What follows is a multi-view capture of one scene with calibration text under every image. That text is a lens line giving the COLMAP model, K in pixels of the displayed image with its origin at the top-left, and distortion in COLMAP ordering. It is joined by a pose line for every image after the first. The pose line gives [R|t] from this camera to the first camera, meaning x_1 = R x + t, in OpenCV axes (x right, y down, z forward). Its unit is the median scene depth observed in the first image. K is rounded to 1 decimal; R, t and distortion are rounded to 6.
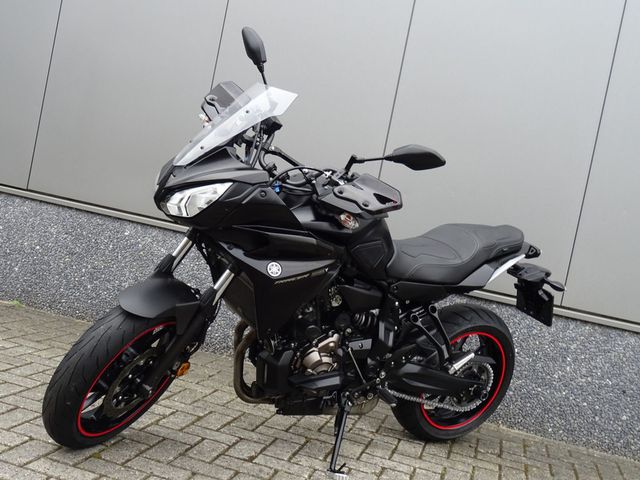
lens RADIAL K [[742.2, 0, 319.7], [0, 742.2, 239.9], [0, 0, 1]] dist [0.020524, 0.000000]
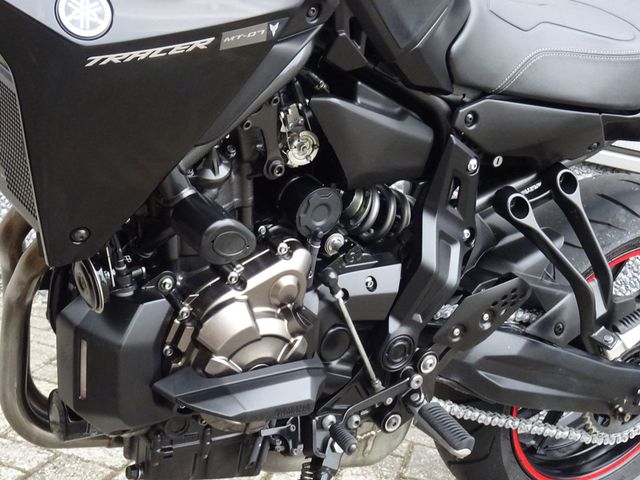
lens RADIAL K [[1155.3, 0, 320.0], [0, 1155.3, 239.9], [0, 0, 1]] dist [0.016738, 0.000000]
pose [[0.998413, 0.000113, 0.056318, 0.001588], [-0.006217, 0.994108, 0.108217, 0.064225], [-0.055973, -0.108395, 0.992531, 0.469621]]
